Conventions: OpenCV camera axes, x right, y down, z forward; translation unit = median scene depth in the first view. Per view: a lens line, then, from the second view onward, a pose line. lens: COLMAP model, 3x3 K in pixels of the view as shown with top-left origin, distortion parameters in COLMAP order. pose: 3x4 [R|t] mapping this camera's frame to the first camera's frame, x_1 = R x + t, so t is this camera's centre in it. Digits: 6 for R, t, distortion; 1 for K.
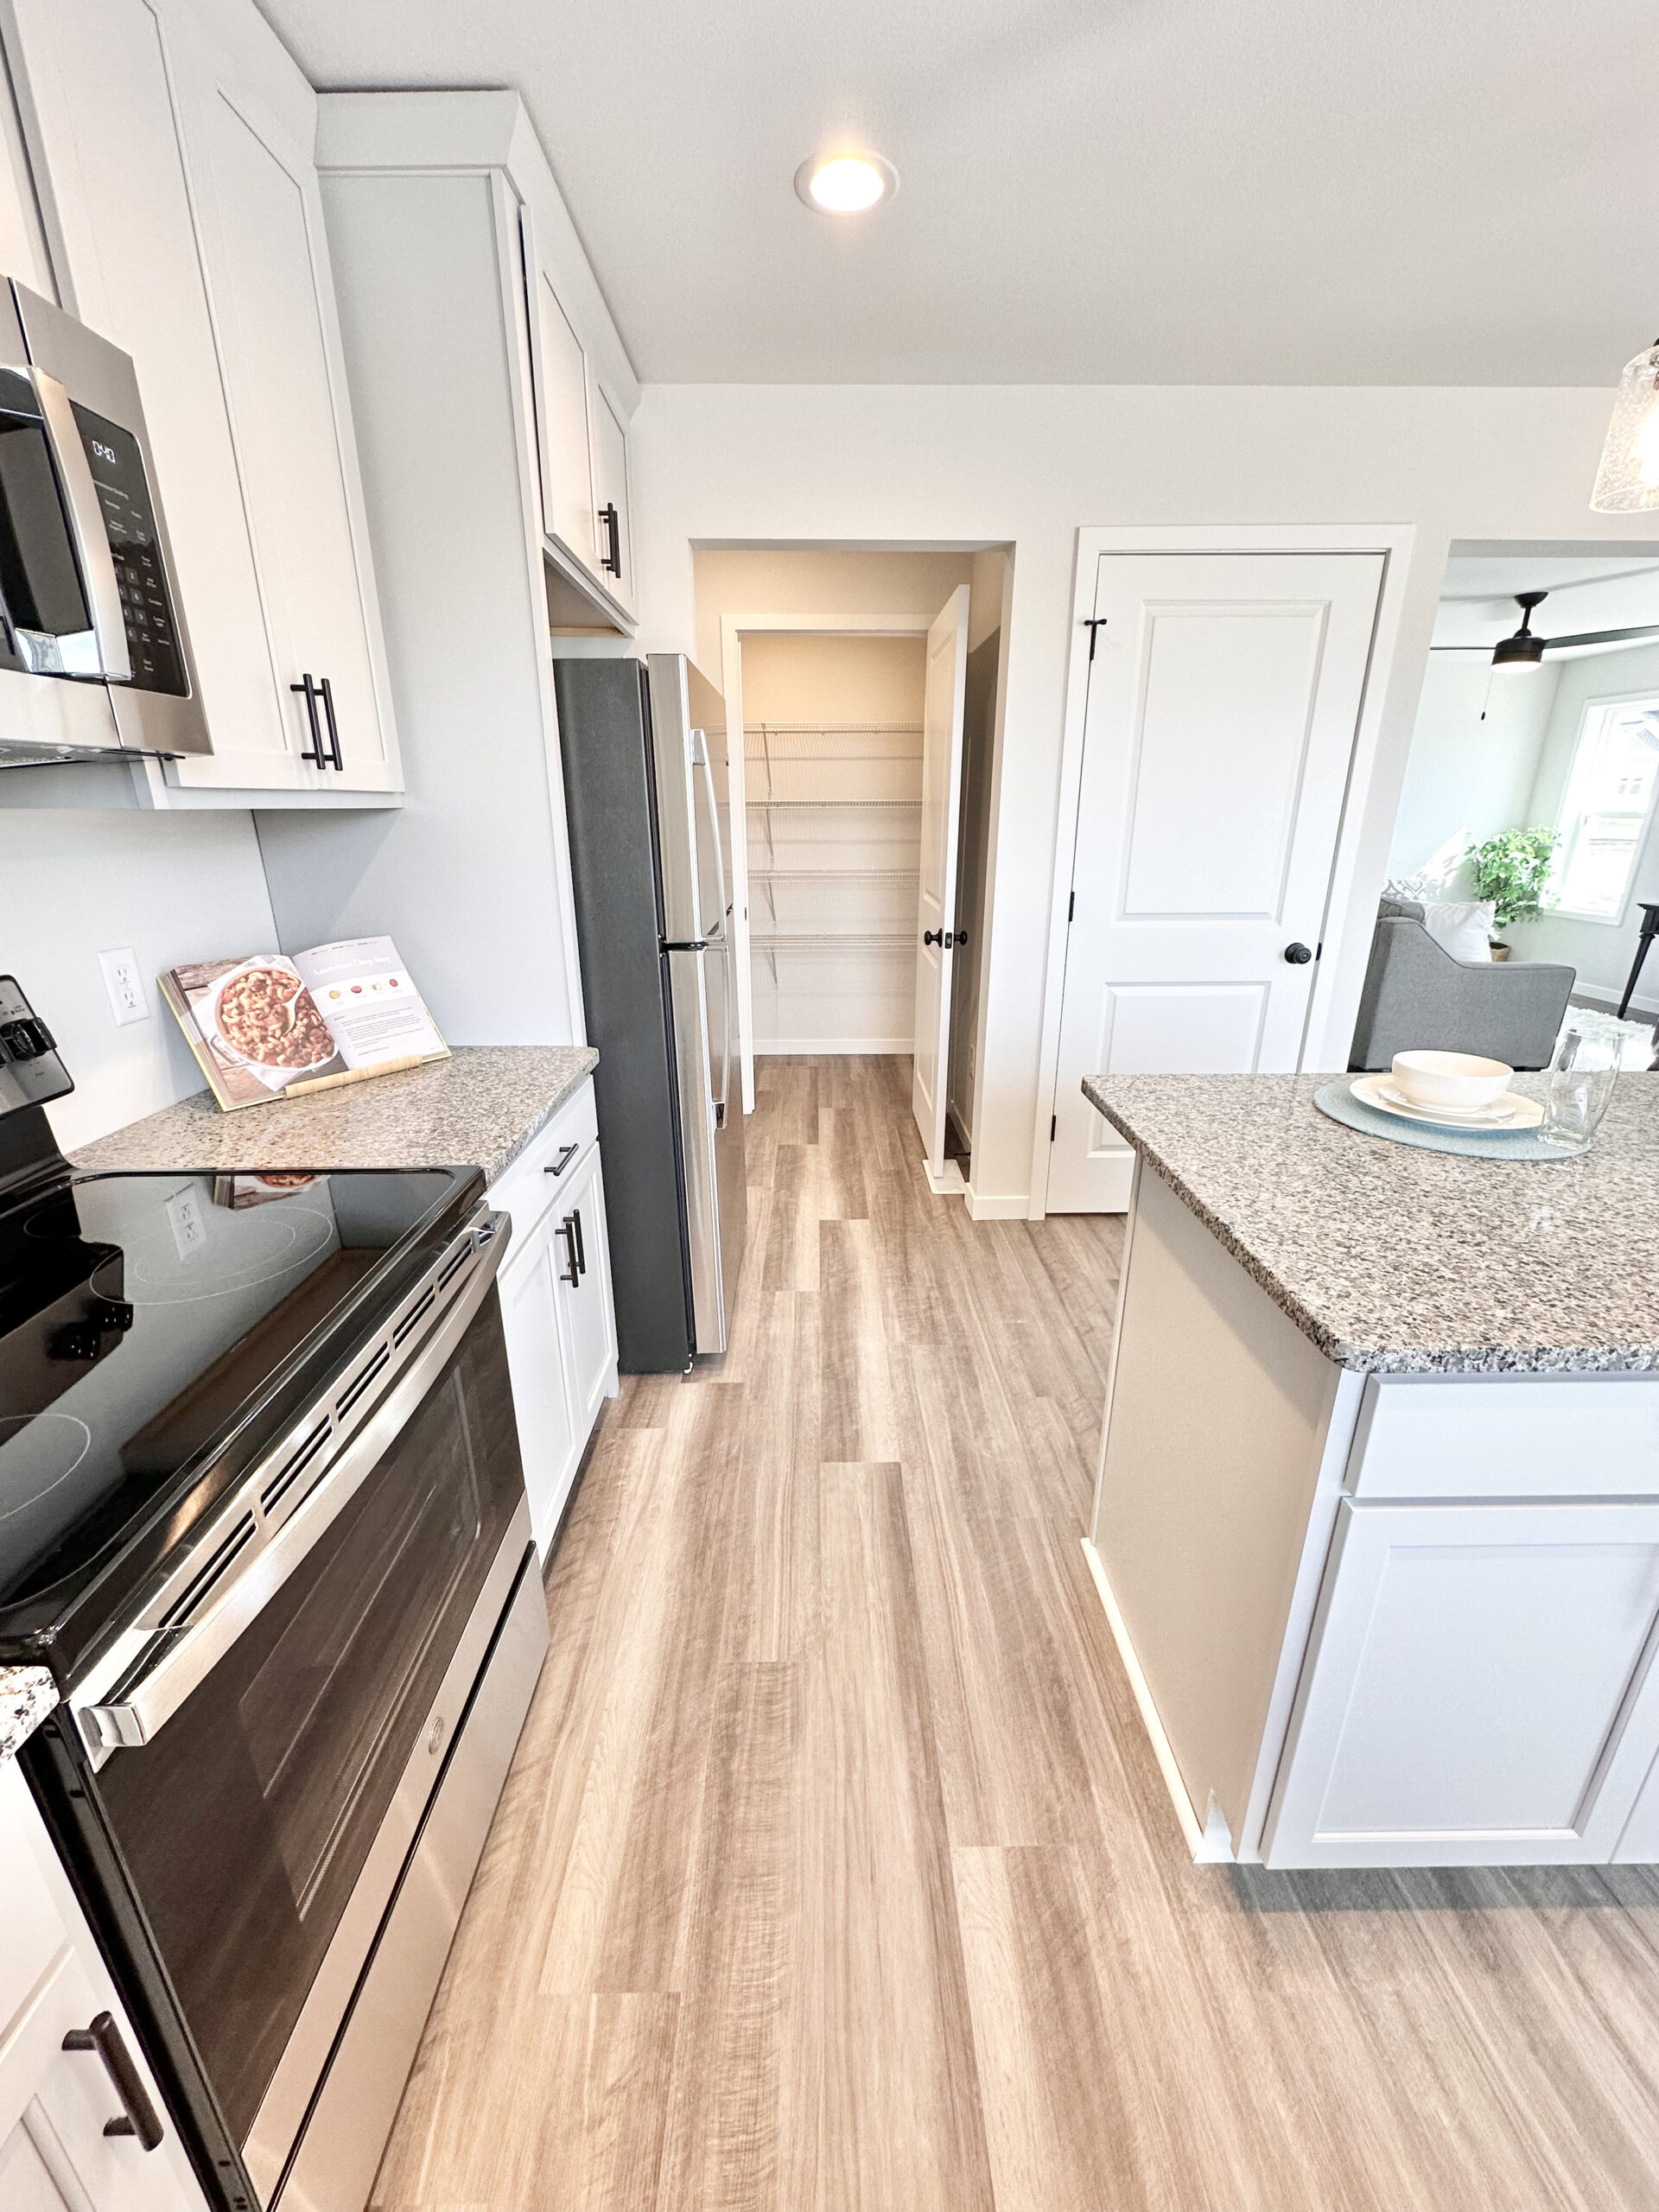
lens RADIAL K [[879.8, 0, 828.9], [0, 879.8, 1108.0], [0, 0, 1]] dist [-0.003119, 0.000309]
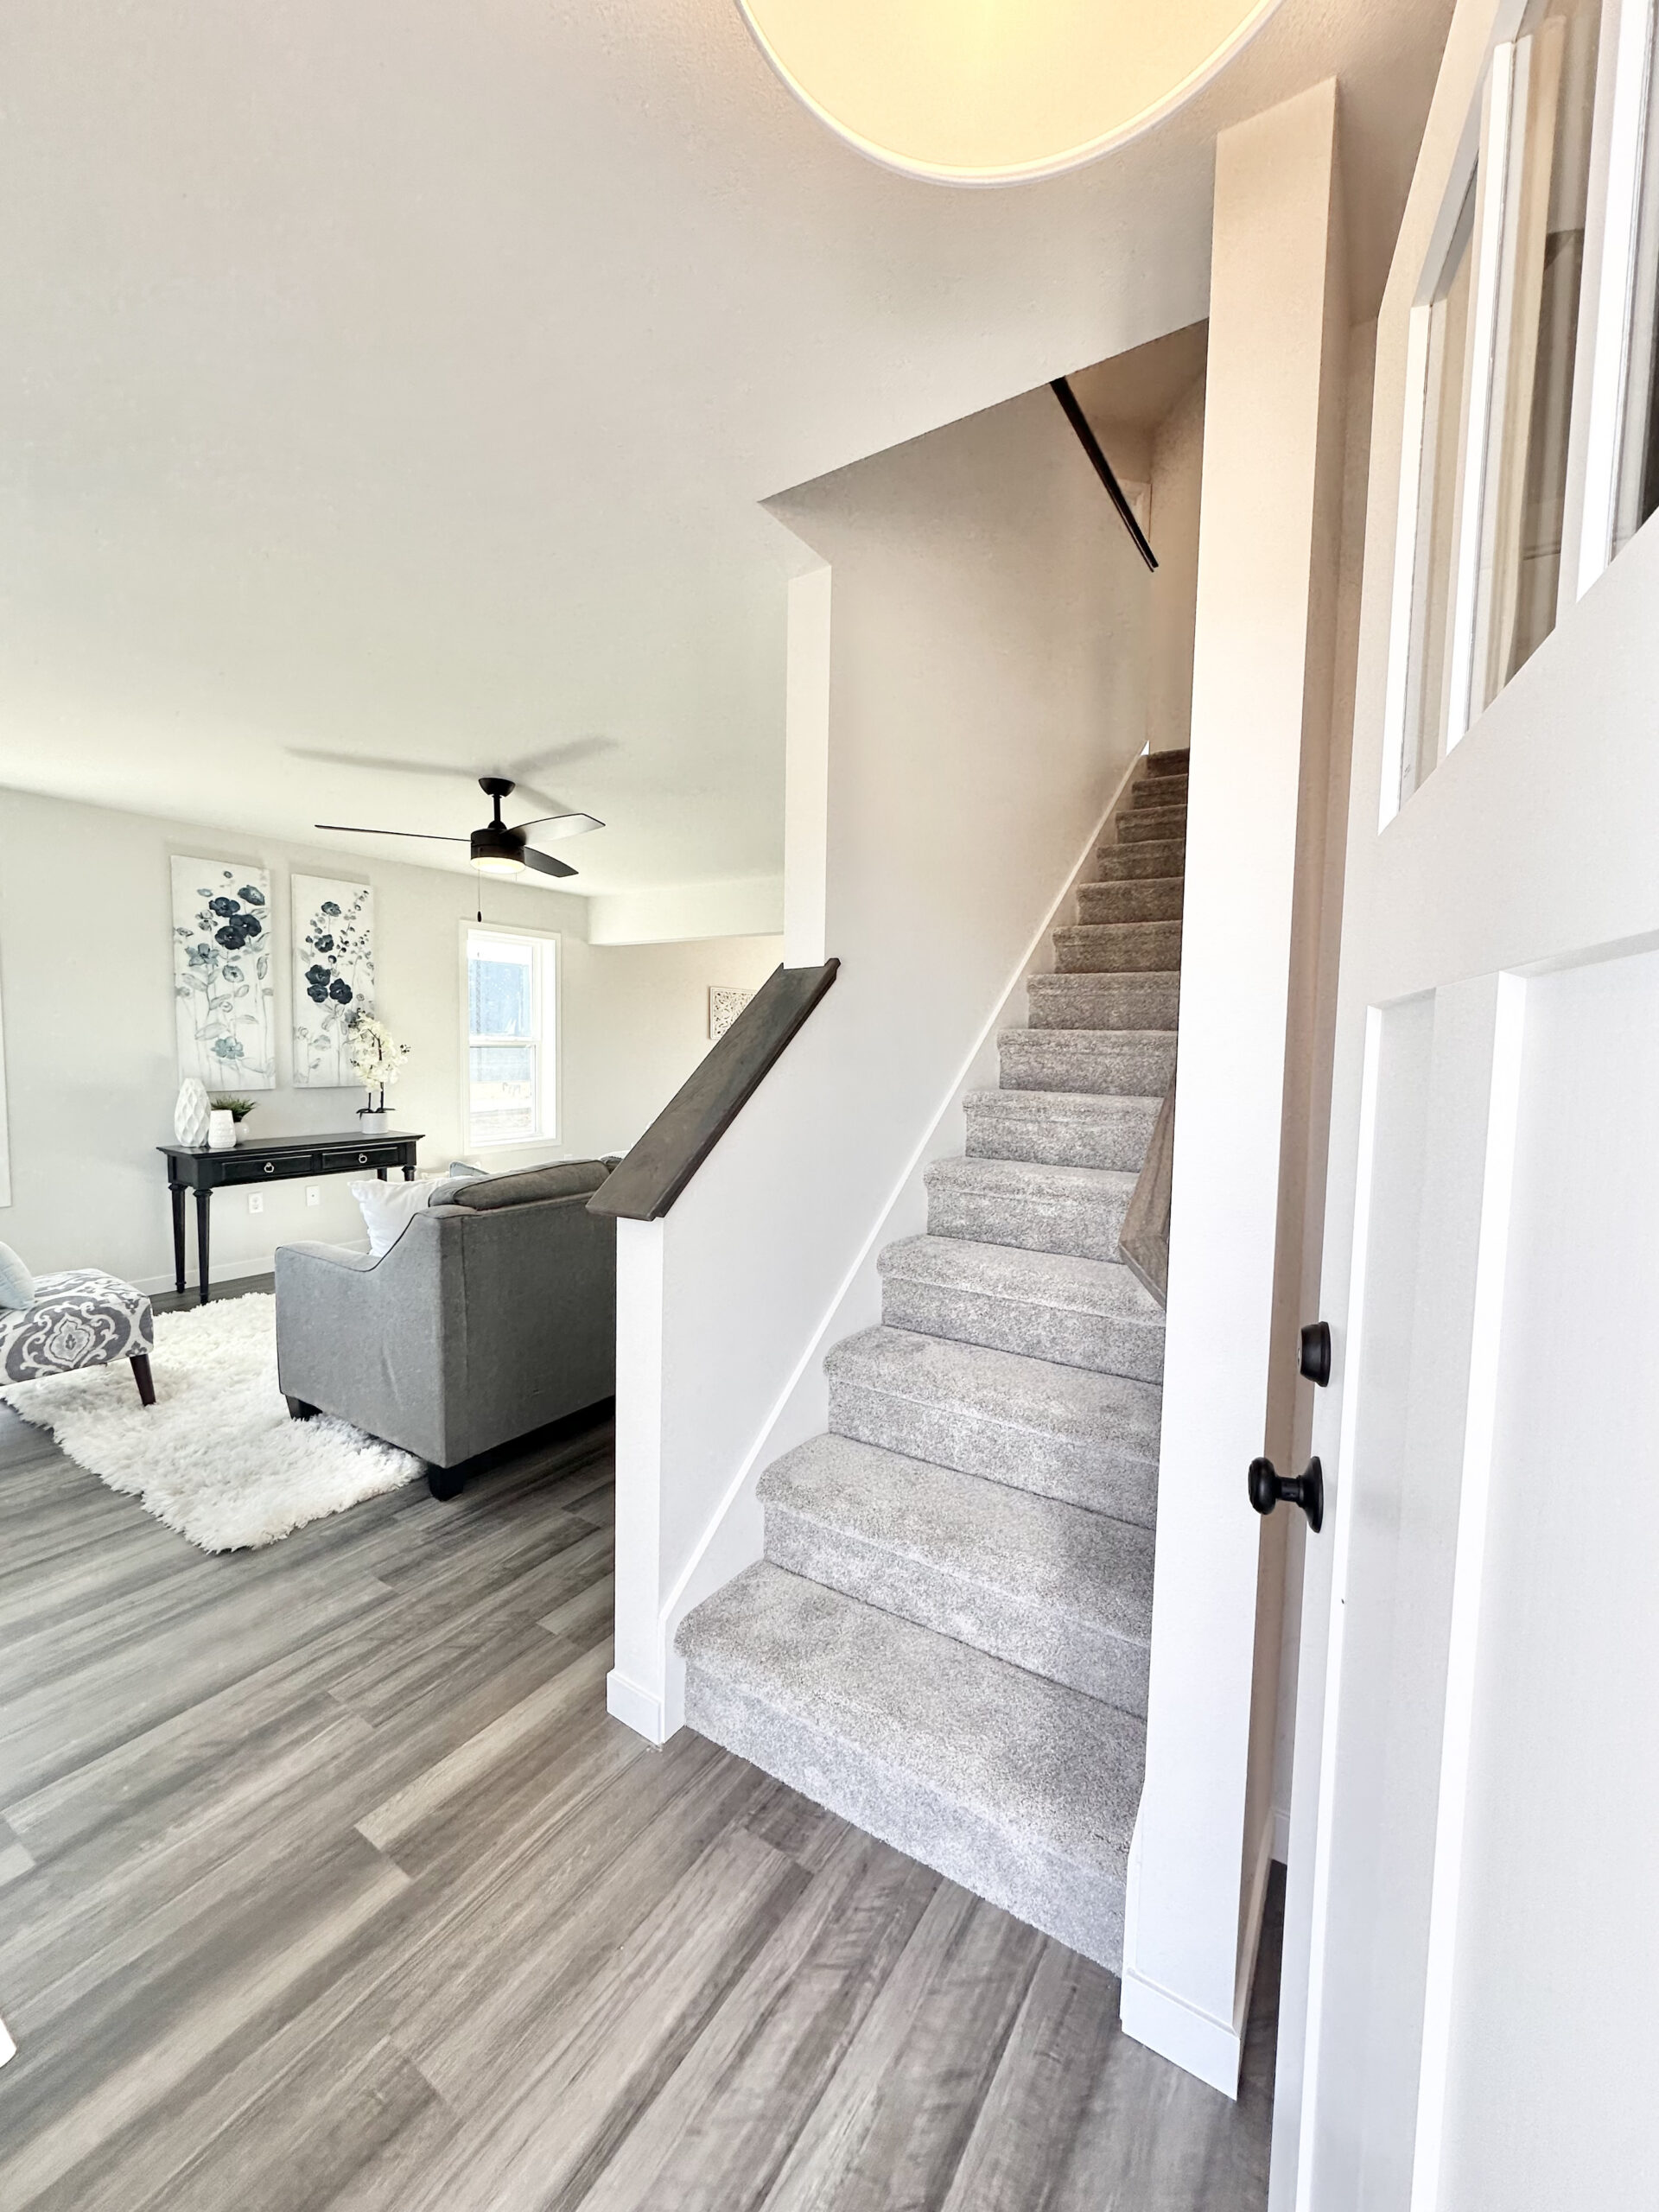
lens RADIAL K [[879.8, 0, 827.5], [0, 879.8, 1106.8], [0, 0, 1]] dist [-0.003119, 0.000309]
pose [[-0.828609, -0.049797, 0.557609, 0.165815], [0.169449, 0.927005, 0.334588, -1.013978], [-0.533568, 0.371729, -0.759686, 2.996086]]
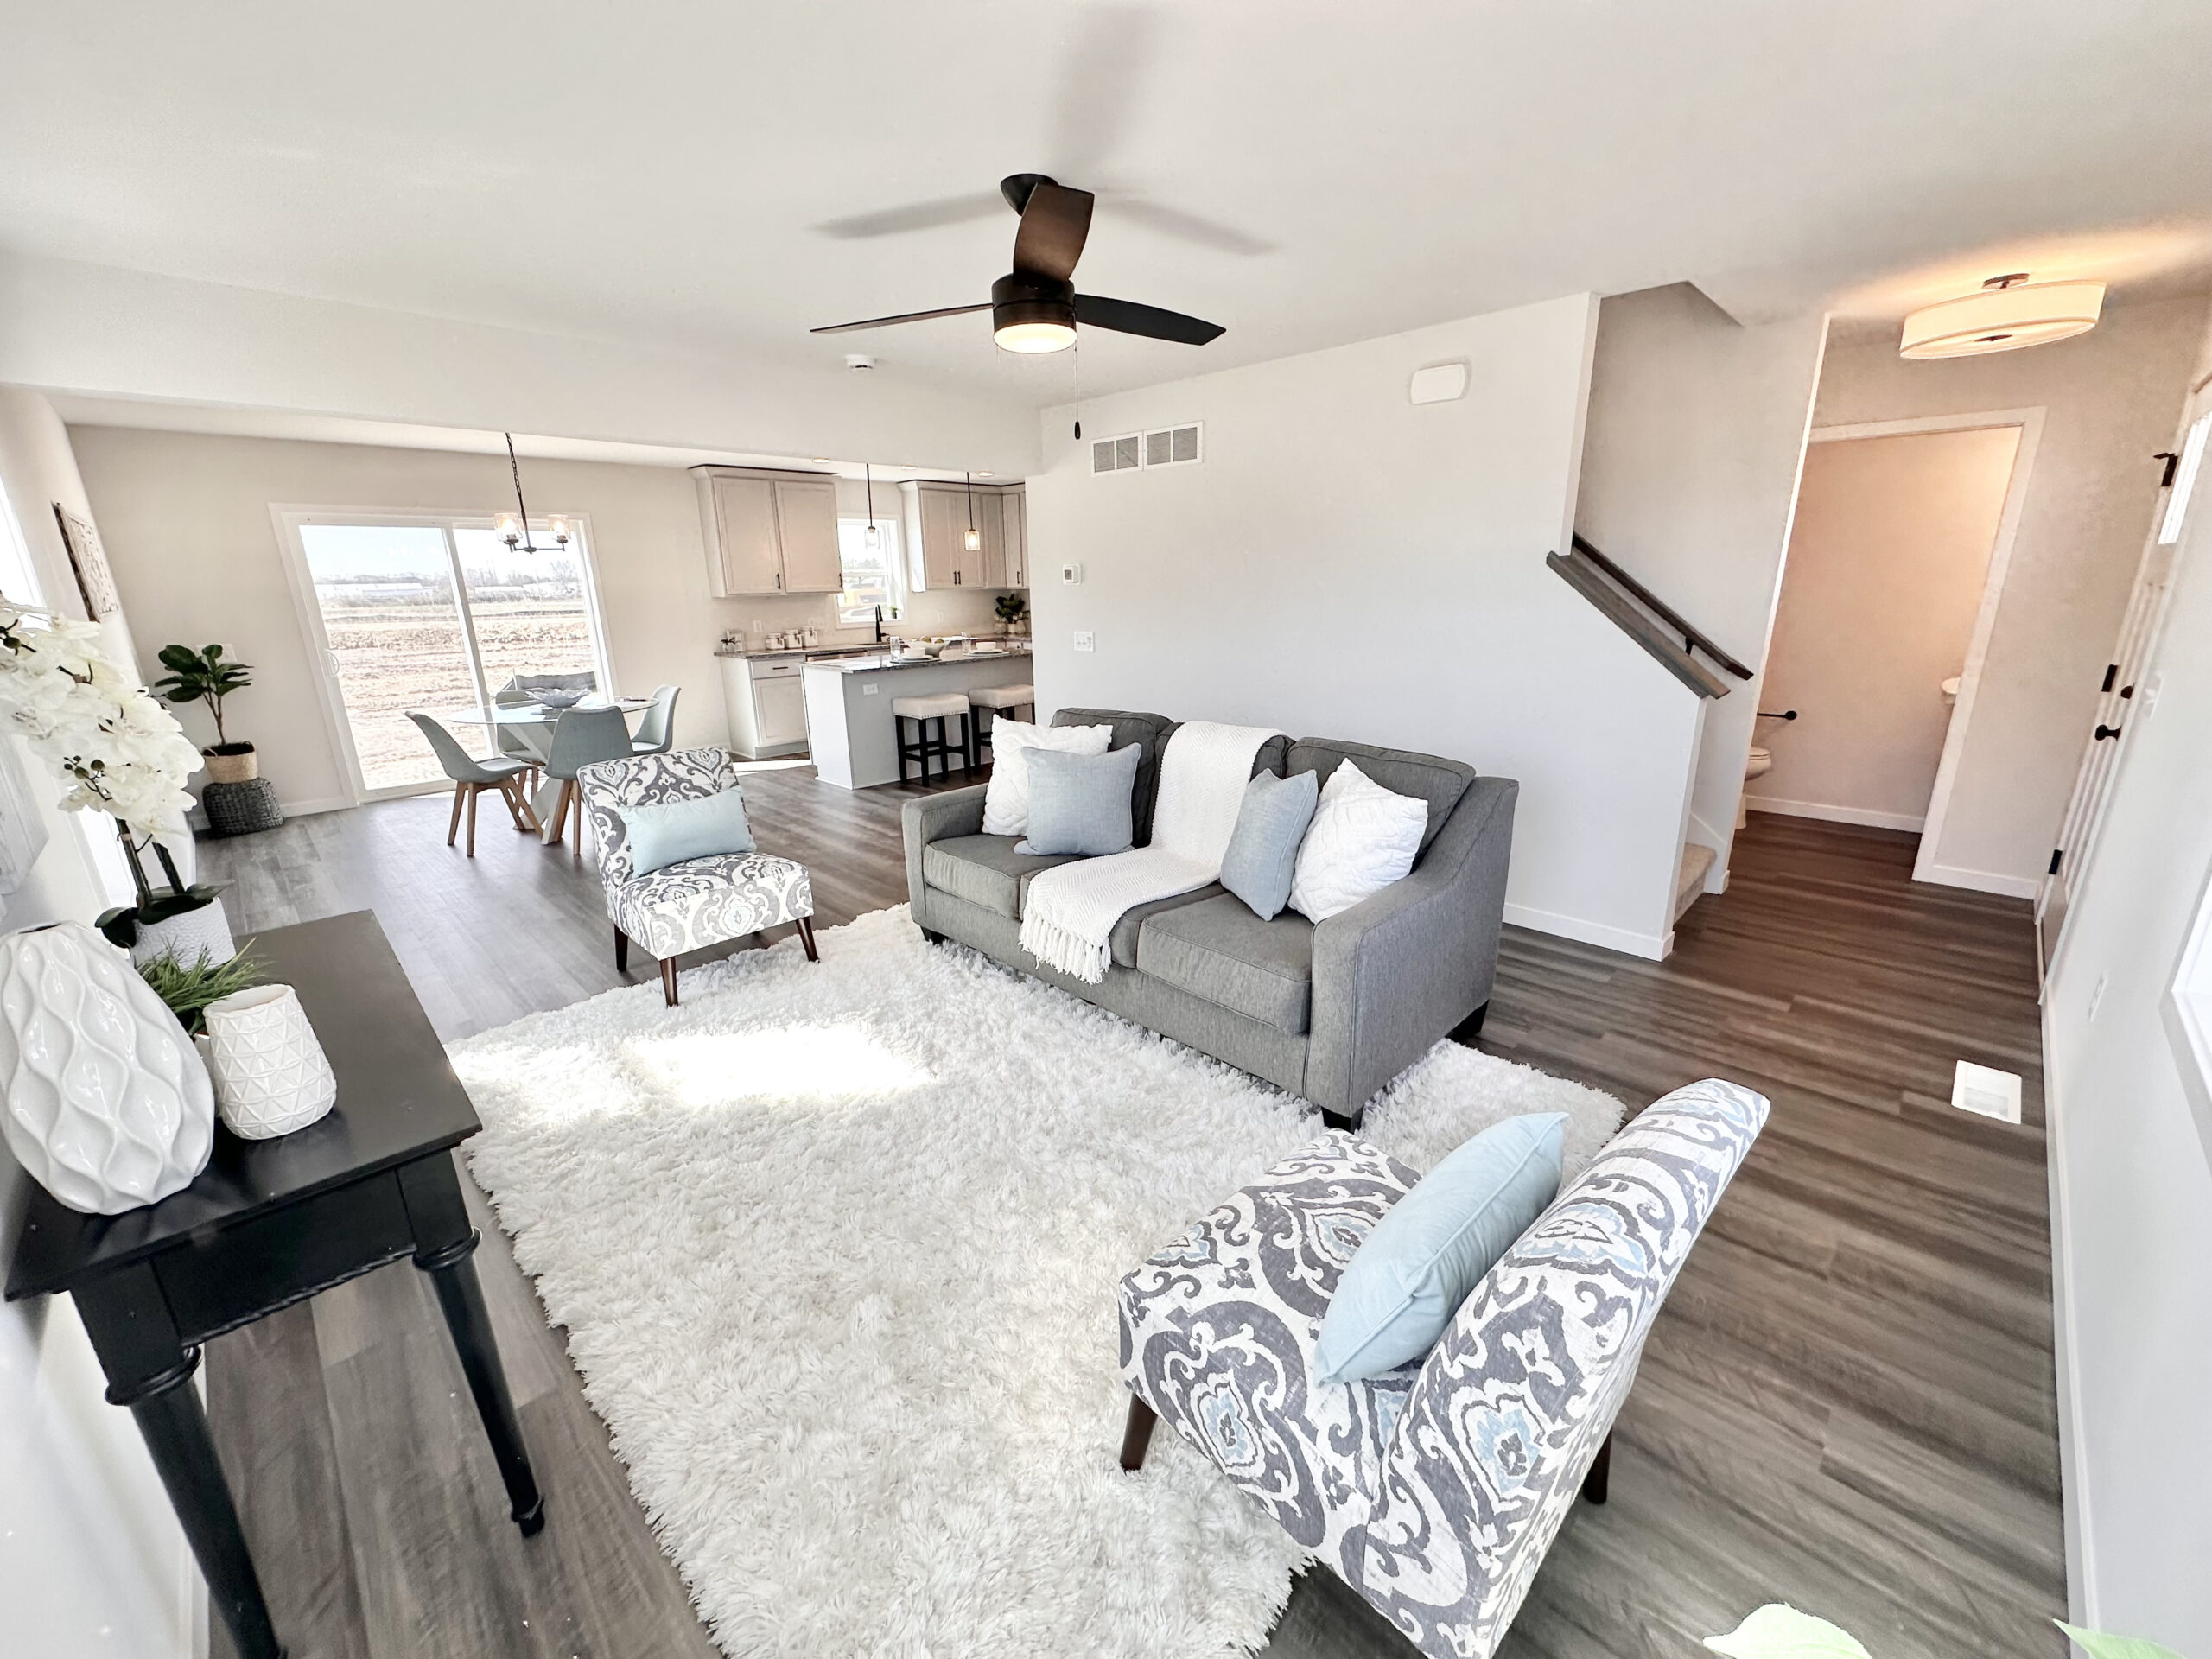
lens RADIAL K [[879.8, 0, 1108.4], [0, 879.8, 833.0], [0, 0, 1]] dist [-0.003119, 0.000309]
pose [[-0.710384, 0.210670, -0.671545, 2.240190], [-0.209551, 0.847569, 0.487561, -1.014843], [0.671895, 0.487078, -0.557953, 2.817758]]
